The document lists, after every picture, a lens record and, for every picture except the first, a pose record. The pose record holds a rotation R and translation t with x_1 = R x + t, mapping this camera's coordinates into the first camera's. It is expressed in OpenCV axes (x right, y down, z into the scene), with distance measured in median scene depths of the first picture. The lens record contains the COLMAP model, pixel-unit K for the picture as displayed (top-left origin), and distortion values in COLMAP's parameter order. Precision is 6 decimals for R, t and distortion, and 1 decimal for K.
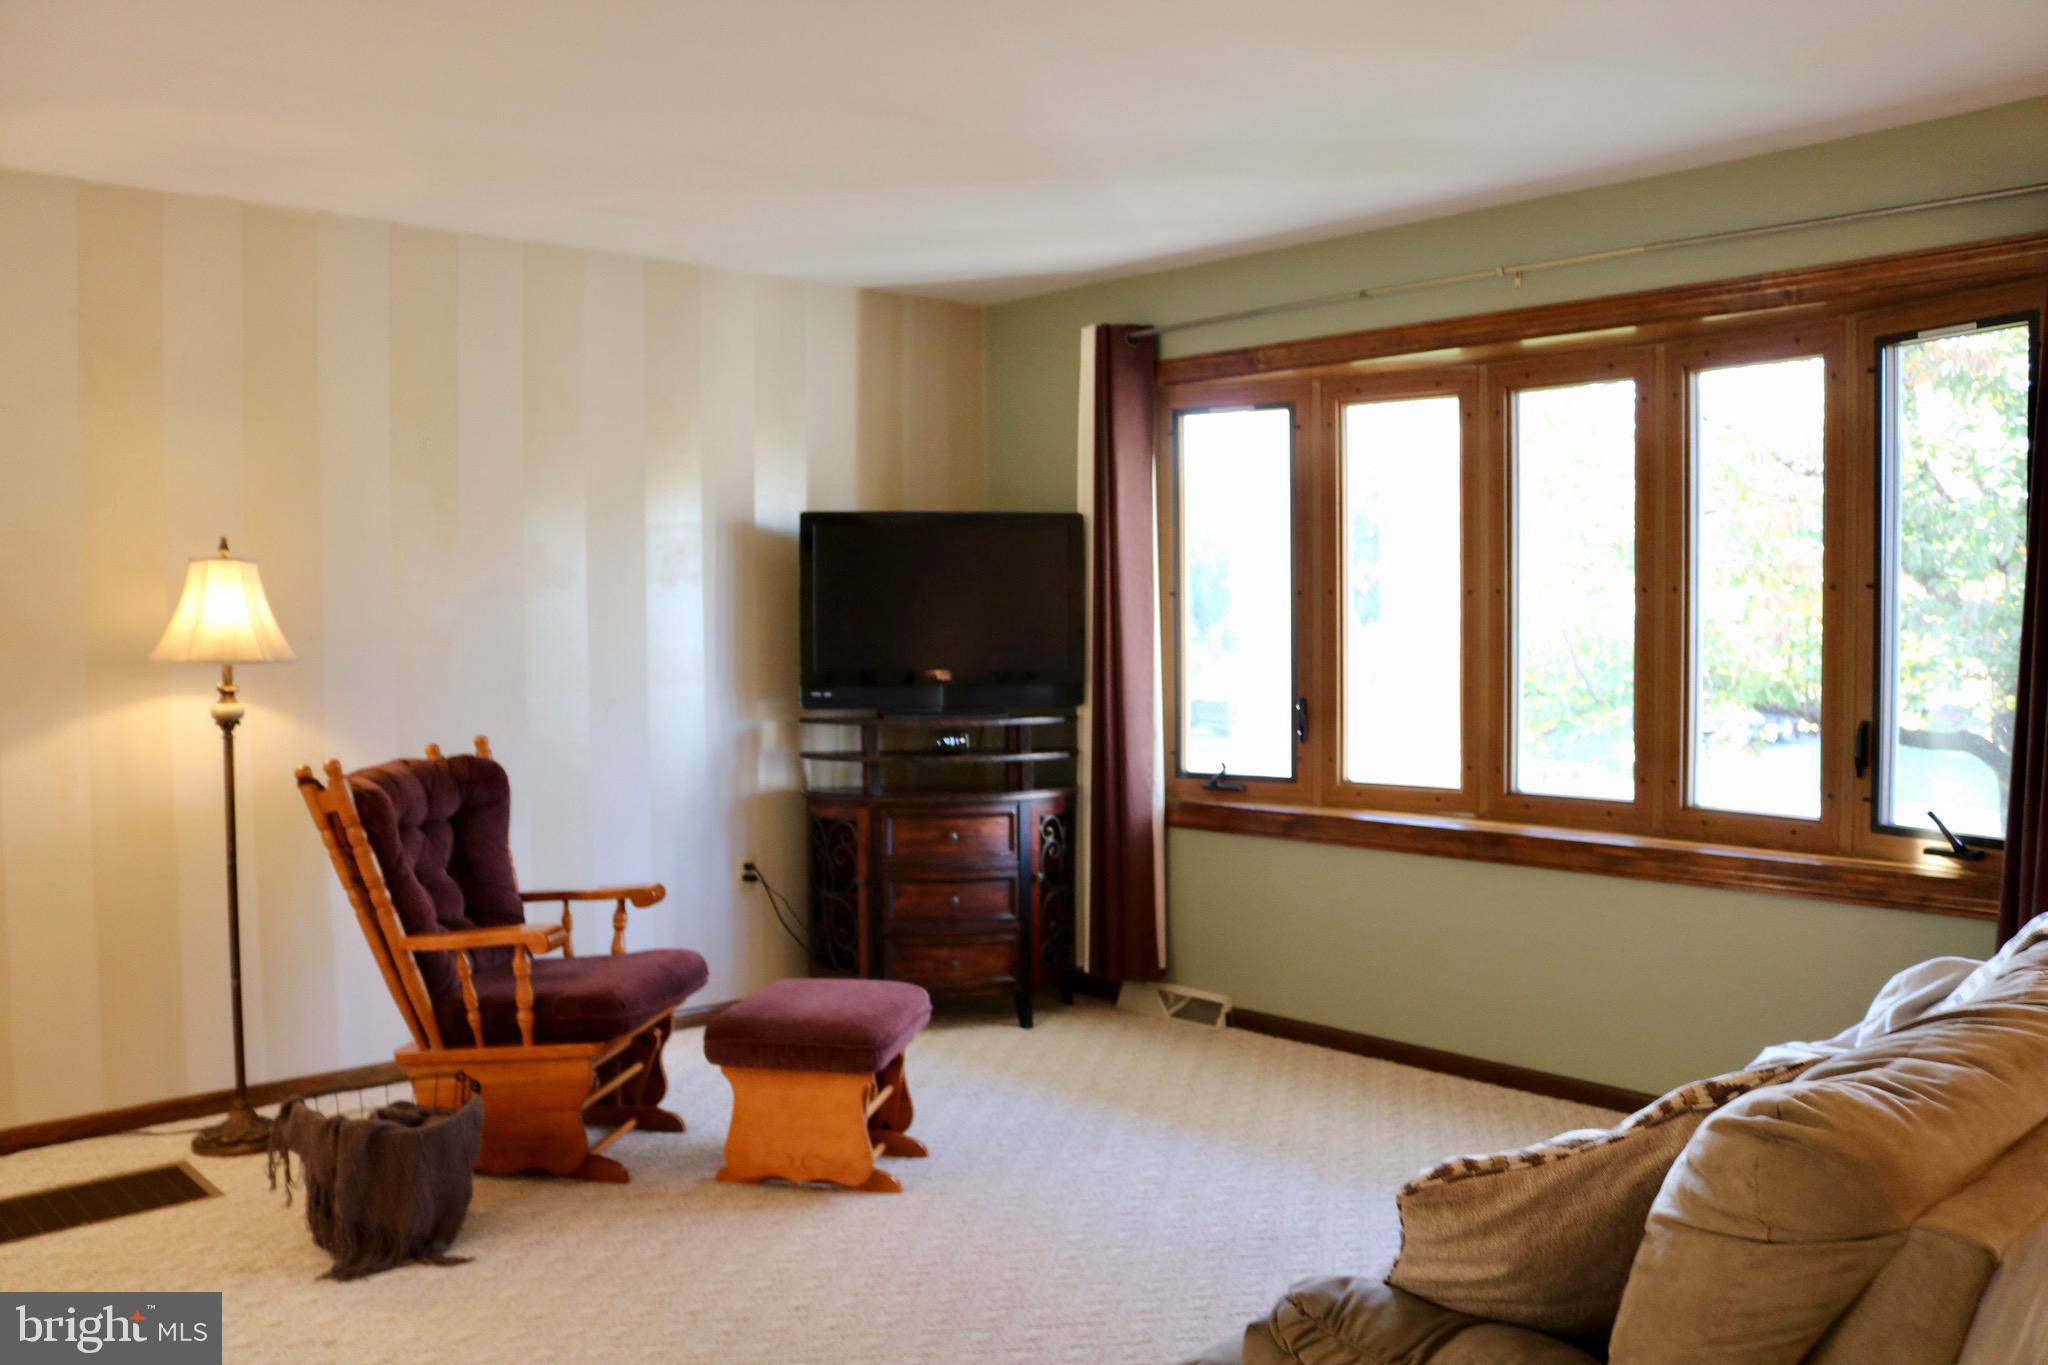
lens RADIAL K [[1759.7, 0, 1013.8], [0, 1759.7, 677.4], [0, 0, 1]] dist [-0.108456, 0.060358]
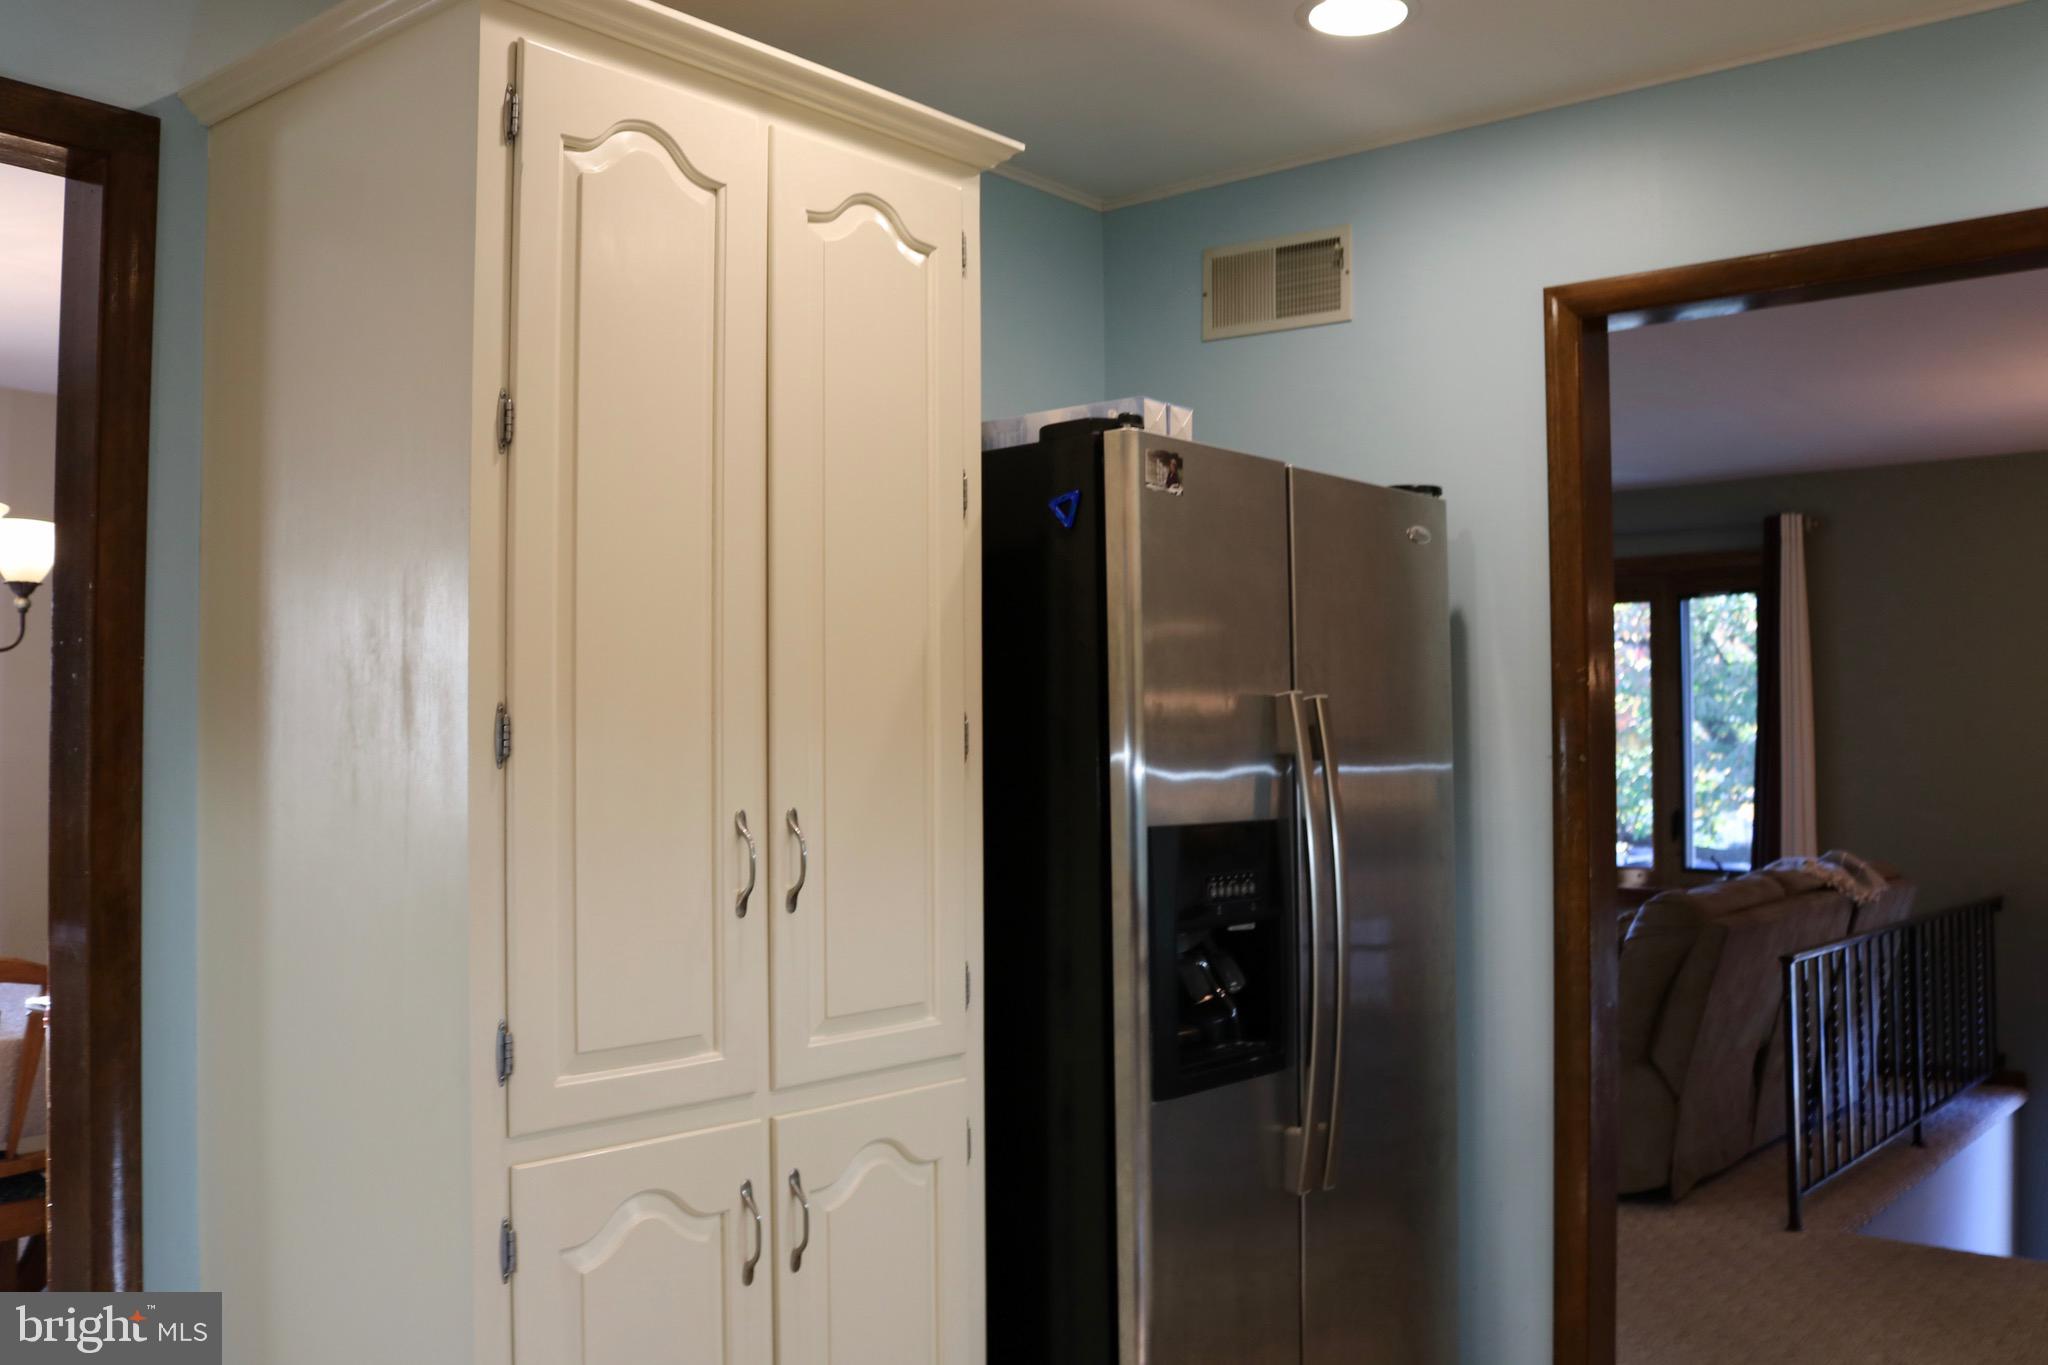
lens RADIAL K [[1918.0, 0, 1024.8], [0, 1918.0, 680.2], [0, 0, 1]] dist [-0.077290, 0.000000]
pose [[0.990287, 0.006363, 0.138895, -0.177400], [0.004252, 0.997099, -0.075993, 0.014979], [-0.138976, 0.075846, 0.987387, -0.341834]]
